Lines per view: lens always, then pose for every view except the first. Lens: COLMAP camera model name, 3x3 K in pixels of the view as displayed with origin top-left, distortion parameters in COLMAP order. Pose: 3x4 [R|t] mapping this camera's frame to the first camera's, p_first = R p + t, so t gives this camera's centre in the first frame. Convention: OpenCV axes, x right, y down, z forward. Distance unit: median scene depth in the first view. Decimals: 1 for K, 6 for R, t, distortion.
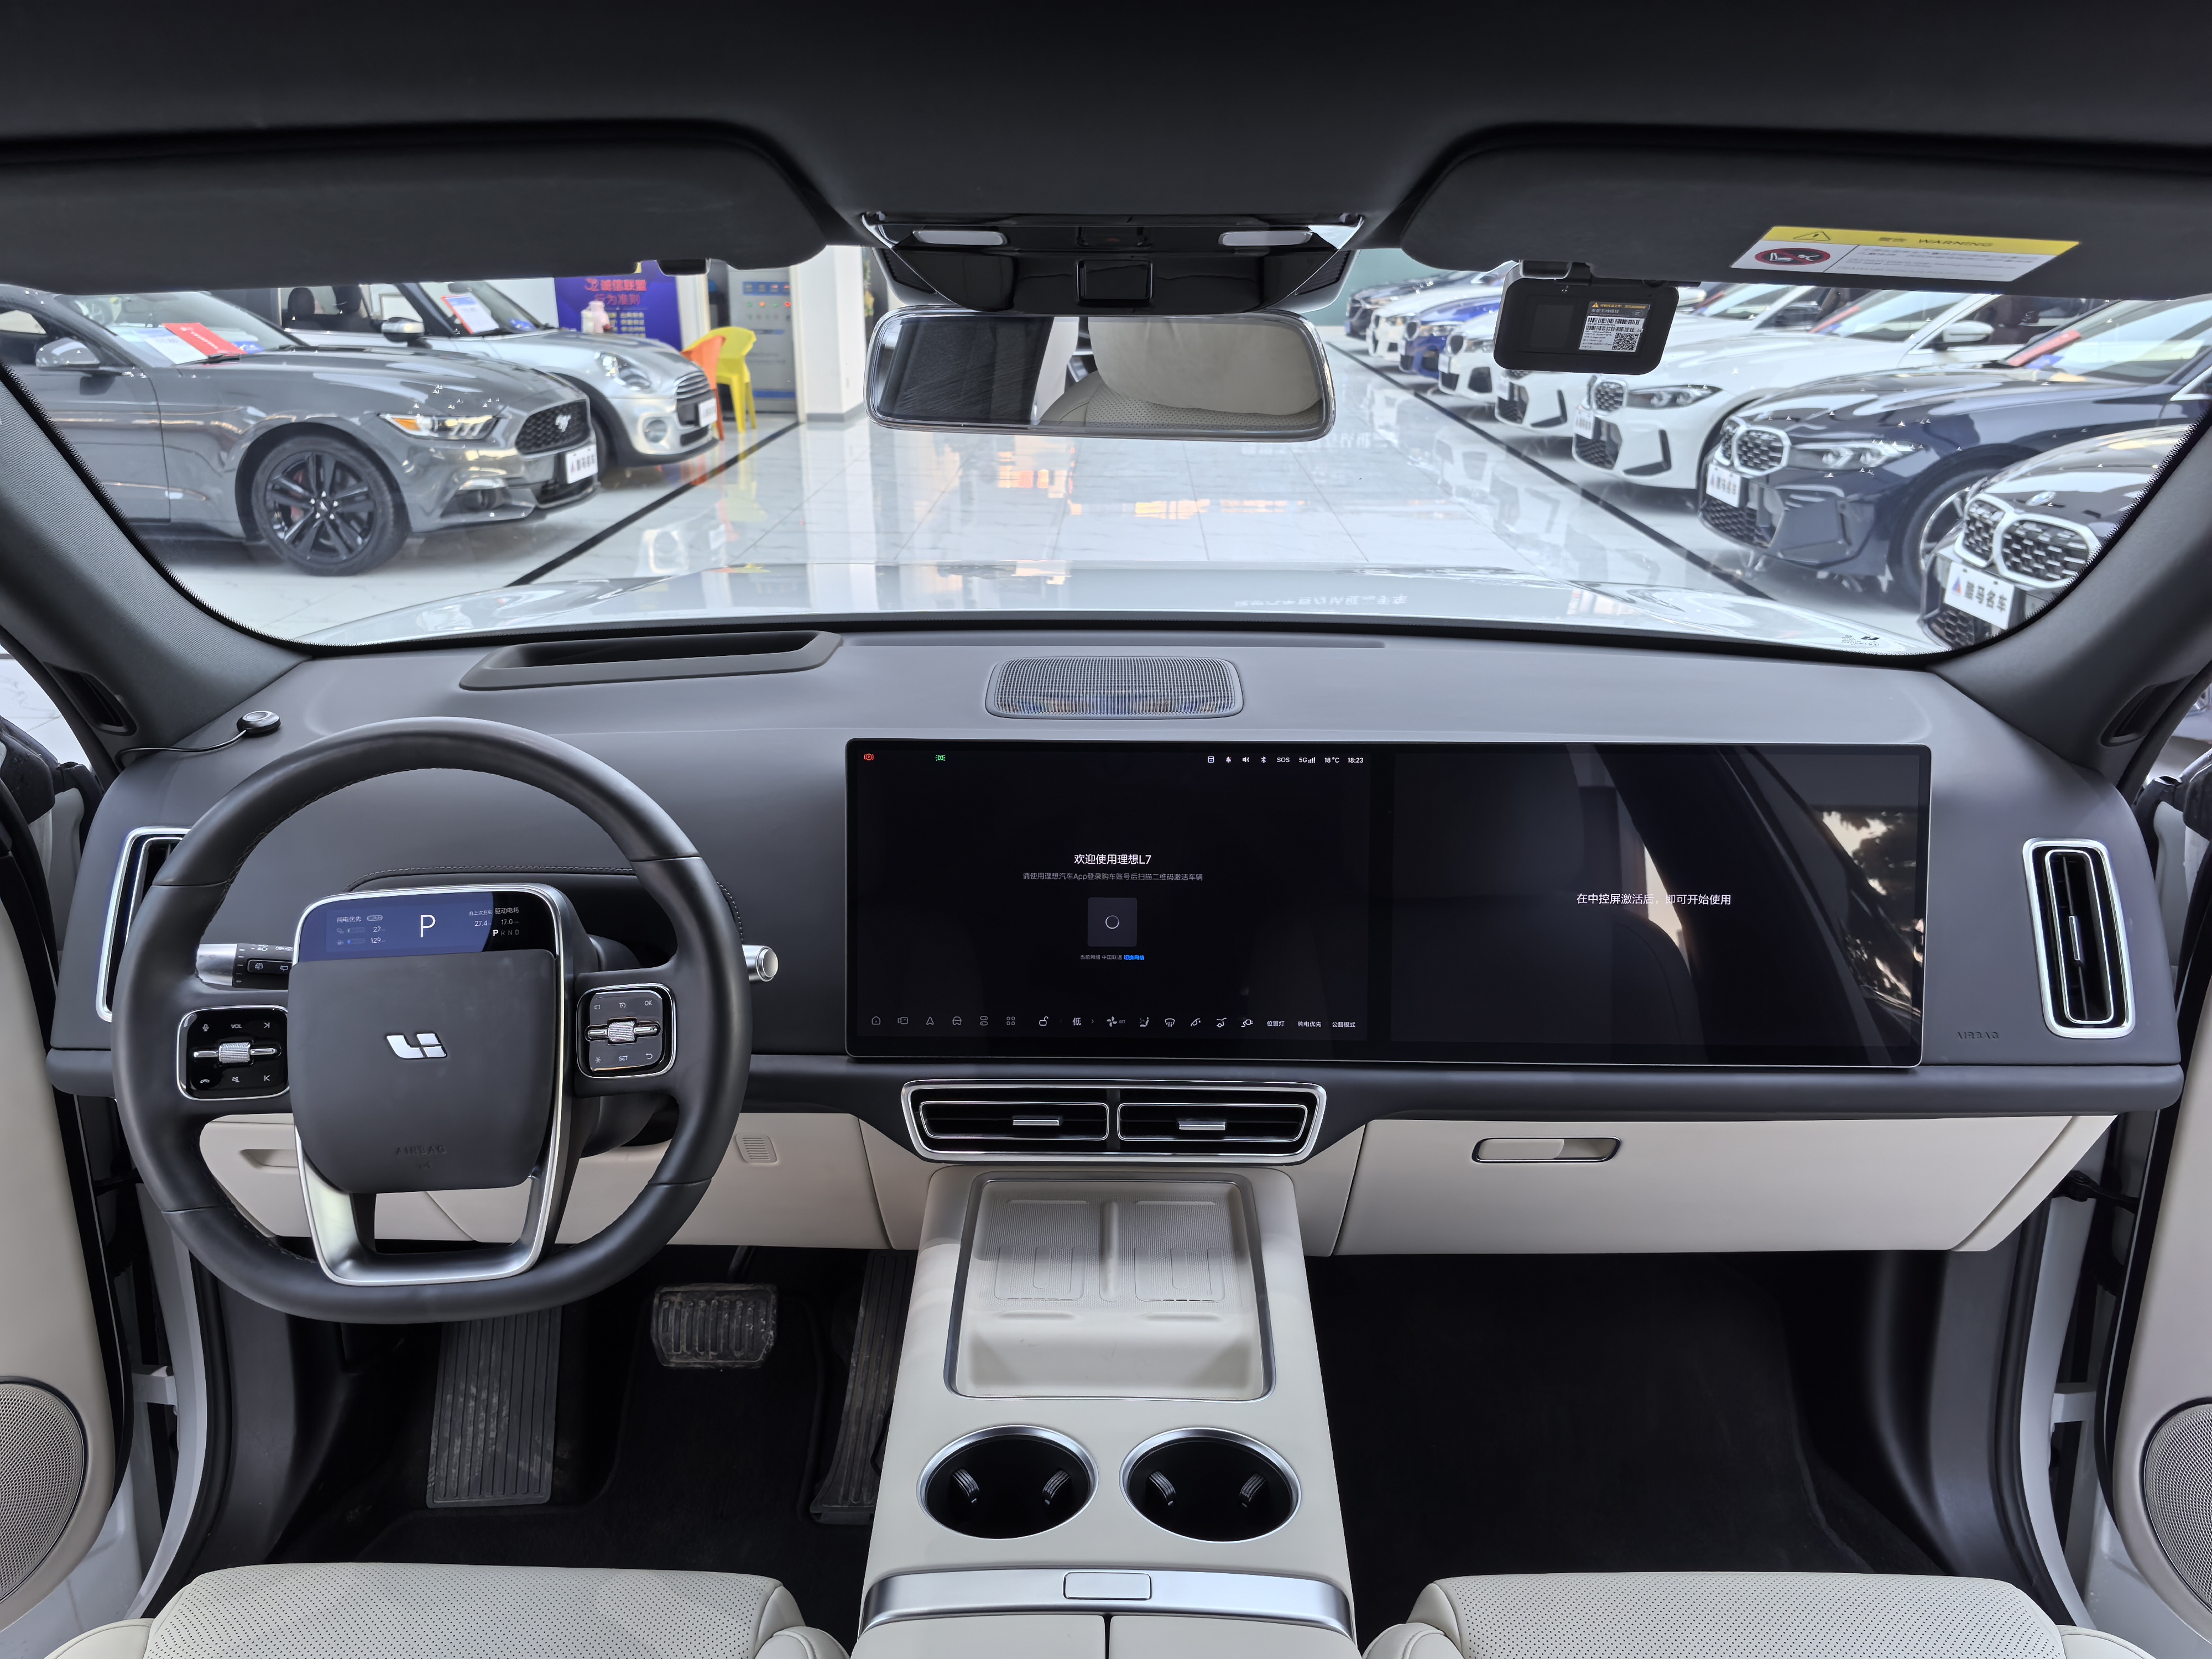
lens RADIAL K [[1748.4, 0, 1138.4], [0, 1748.4, 819.2], [0, 0, 1]] dist [0.033265, -0.085803]
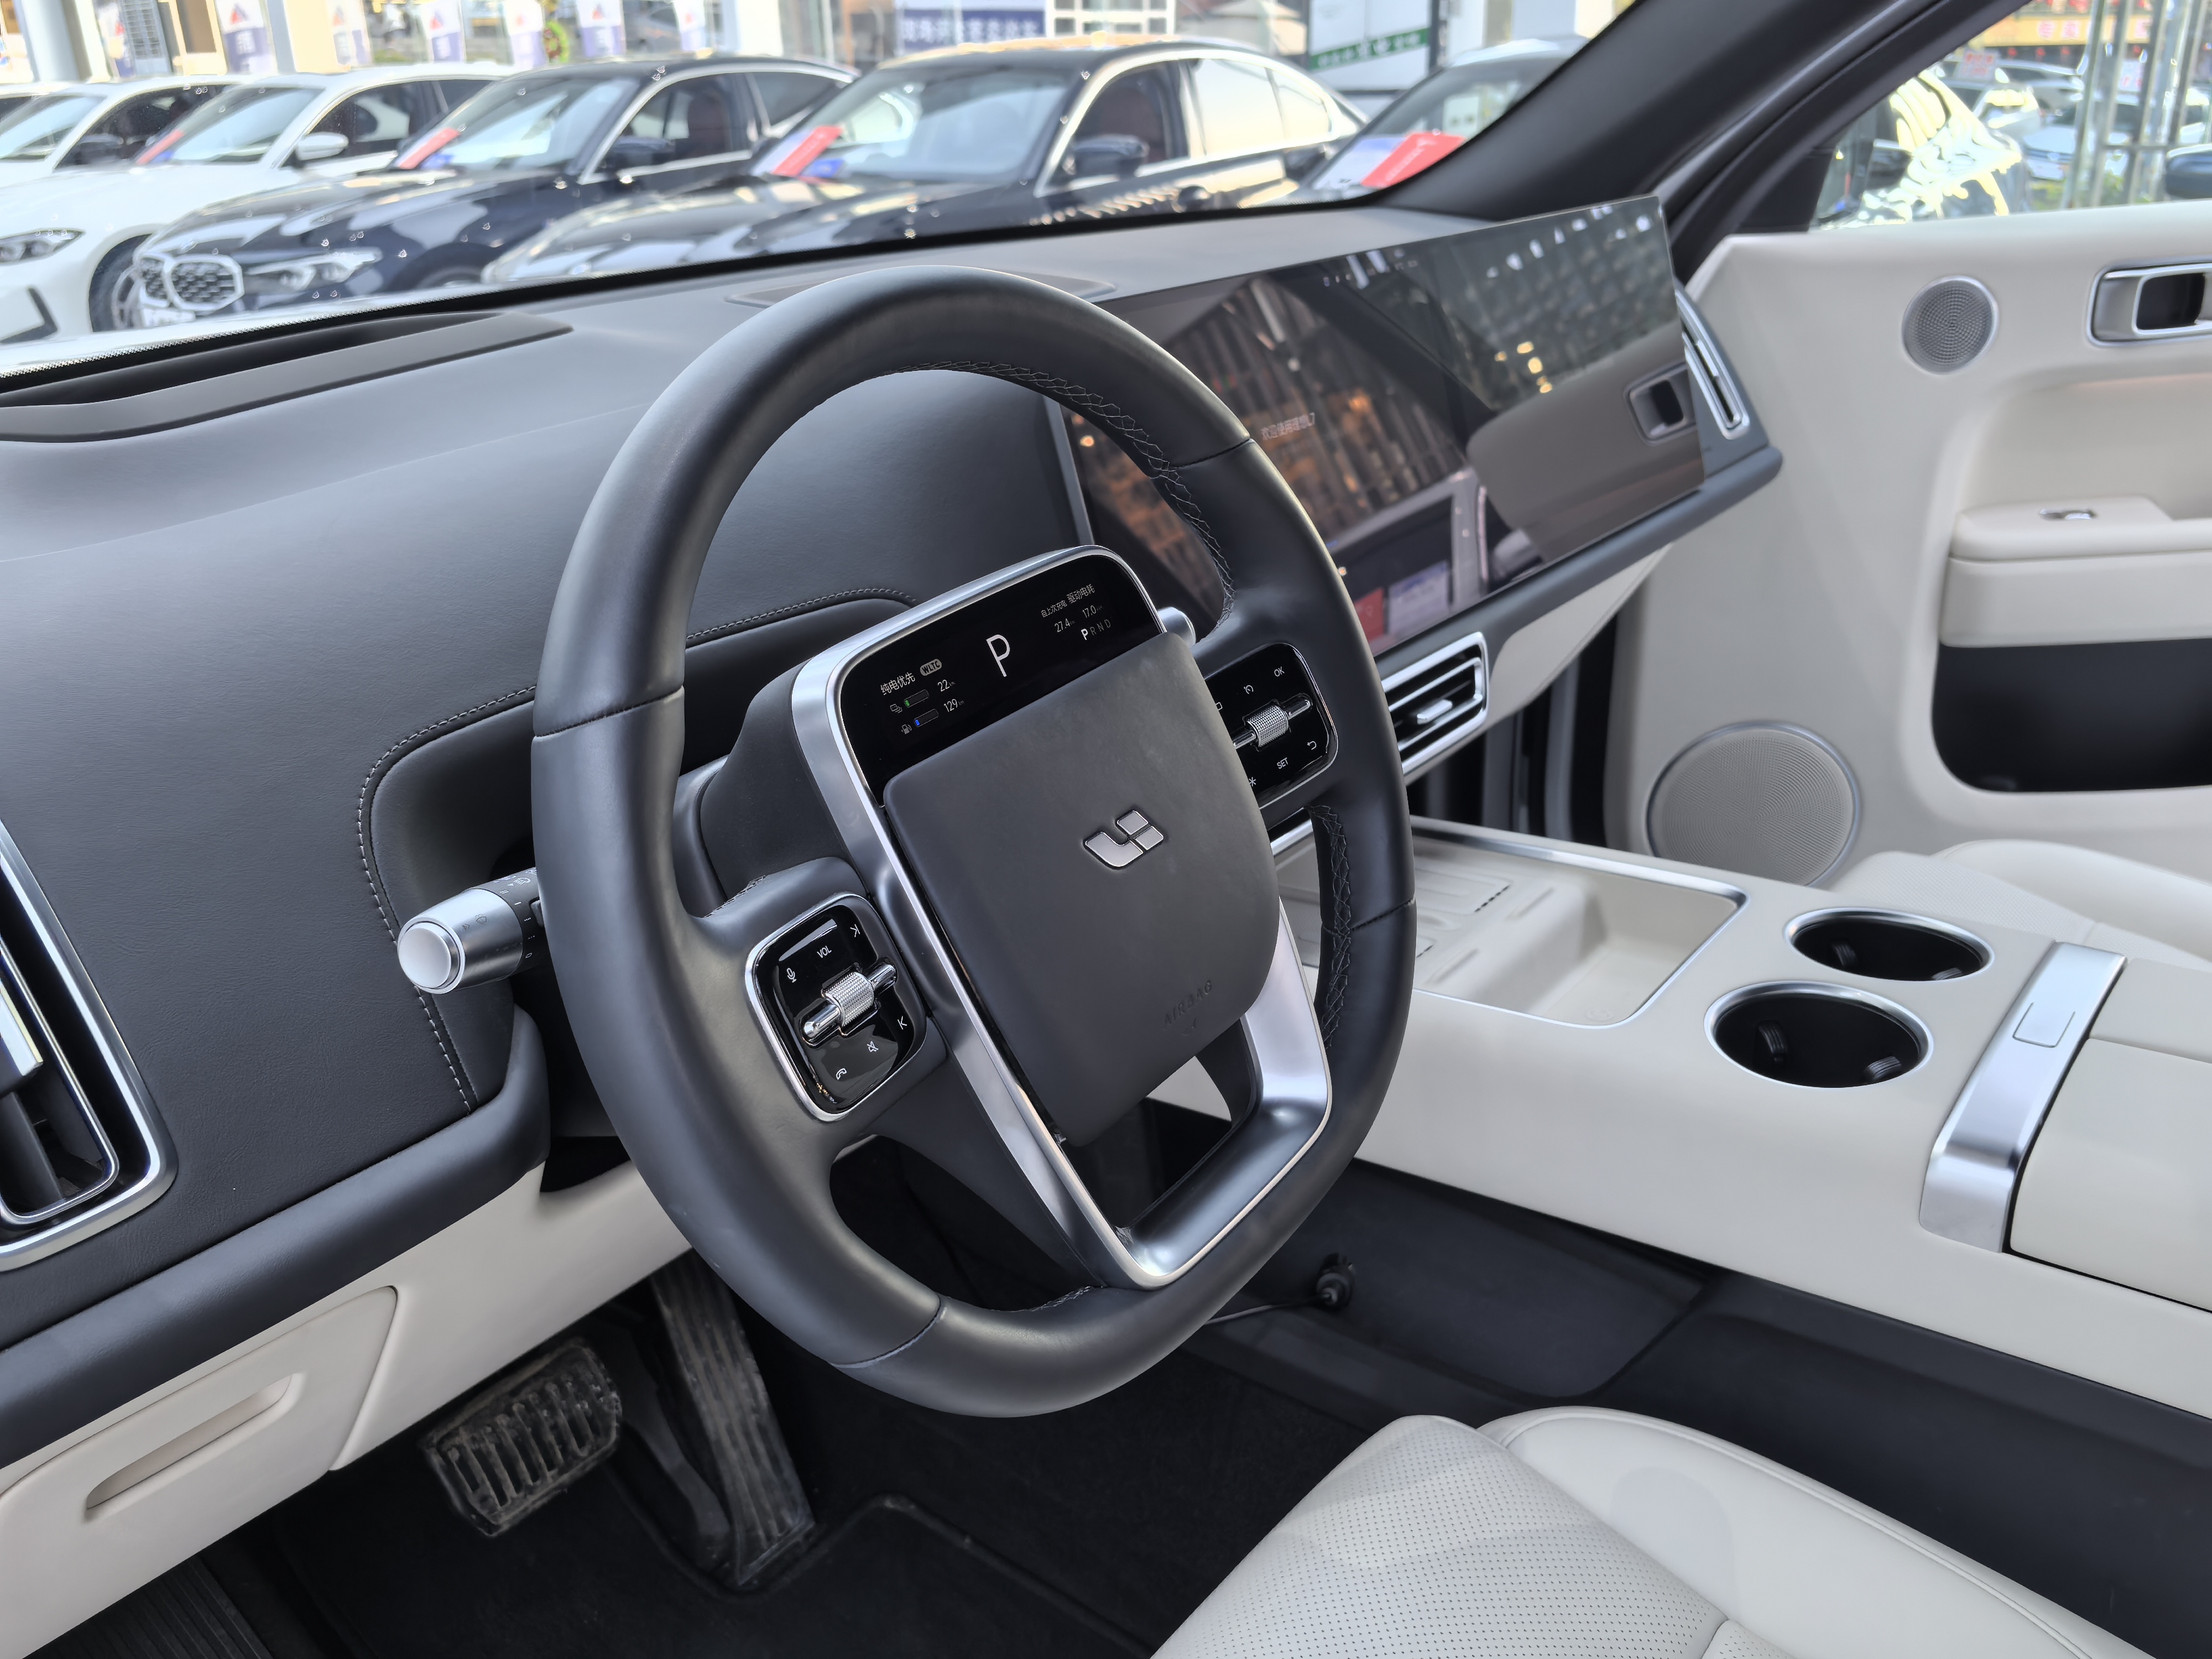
lens RADIAL K [[1769.7, 0, 1106.0], [0, 1769.7, 829.5], [0, 0, 1]] dist [0.016887, -0.028772]
pose [[0.615625, -0.336925, 0.712382, -0.676911], [0.283295, 0.938181, 0.198900, 0.009635], [-0.735357, 0.079366, 0.673016, 0.516695]]
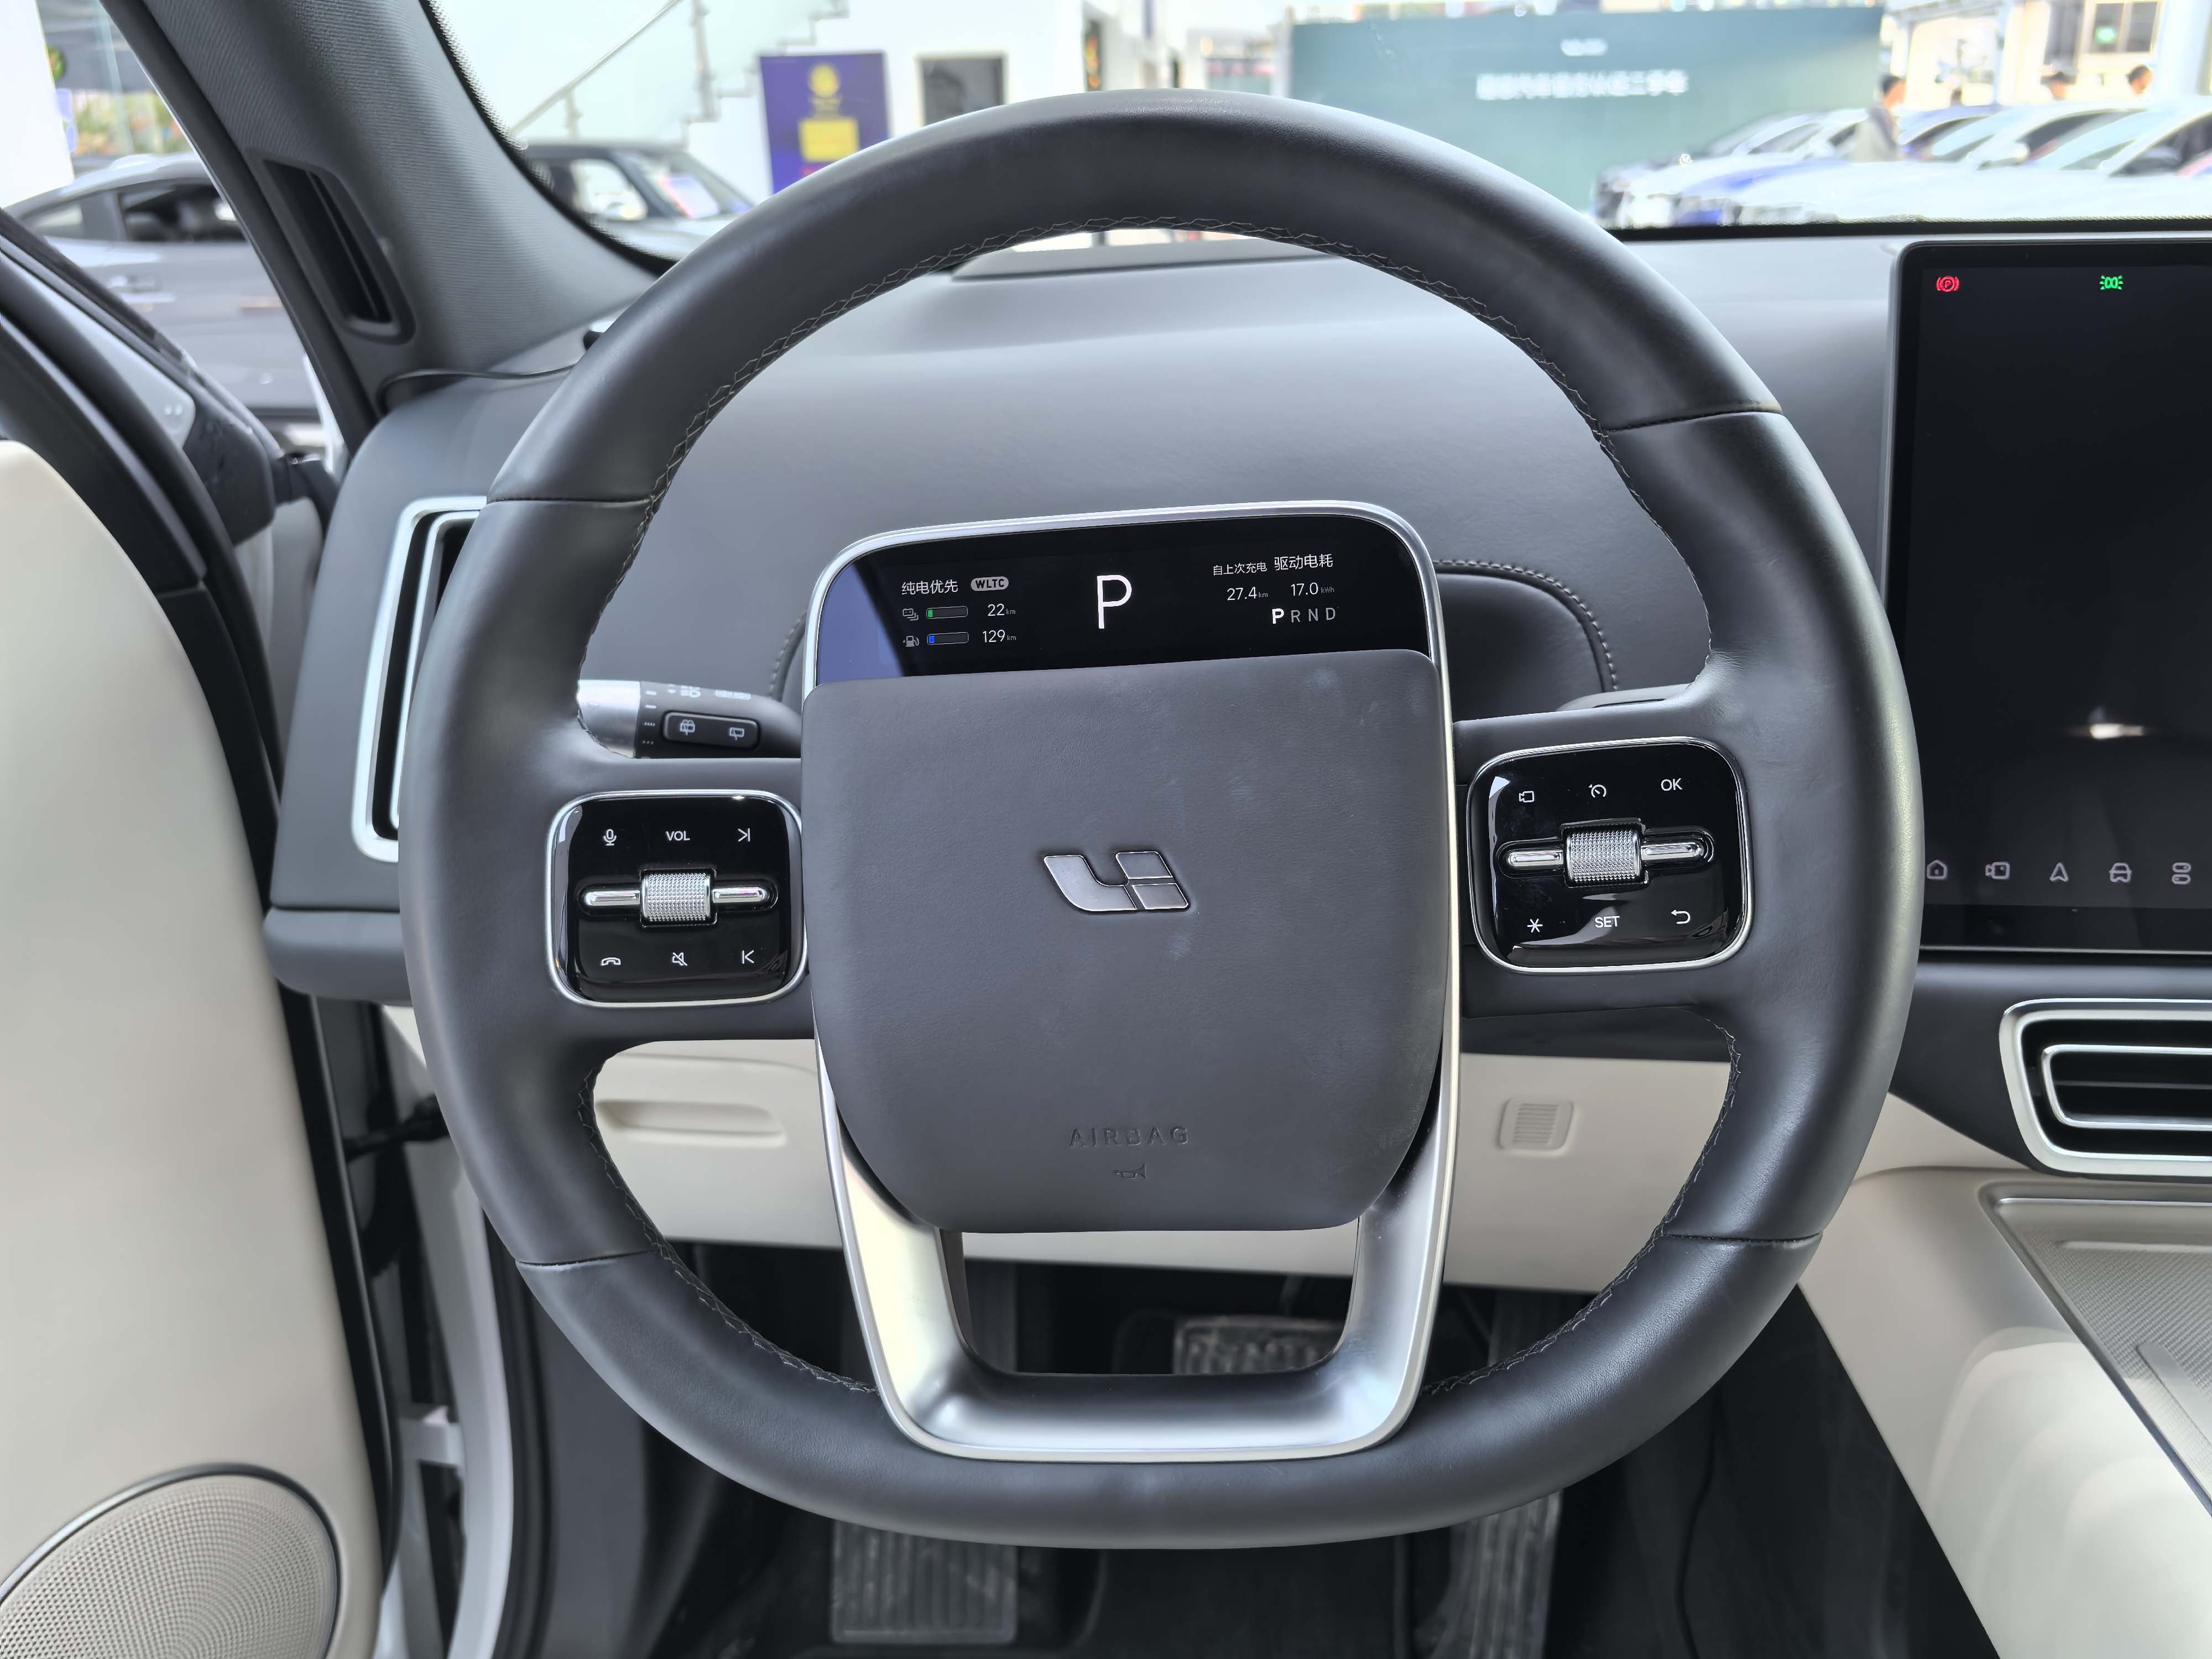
lens RADIAL K [[1769.7, 0, 1106.0], [0, 1769.7, 829.5], [0, 0, 1]] dist [0.016887, -0.028772]
pose [[0.992422, 0.006947, -0.122679, -0.301539], [-0.001835, 0.999127, 0.041740, 0.082851], [0.122862, -0.041198, 0.991568, 0.492201]]
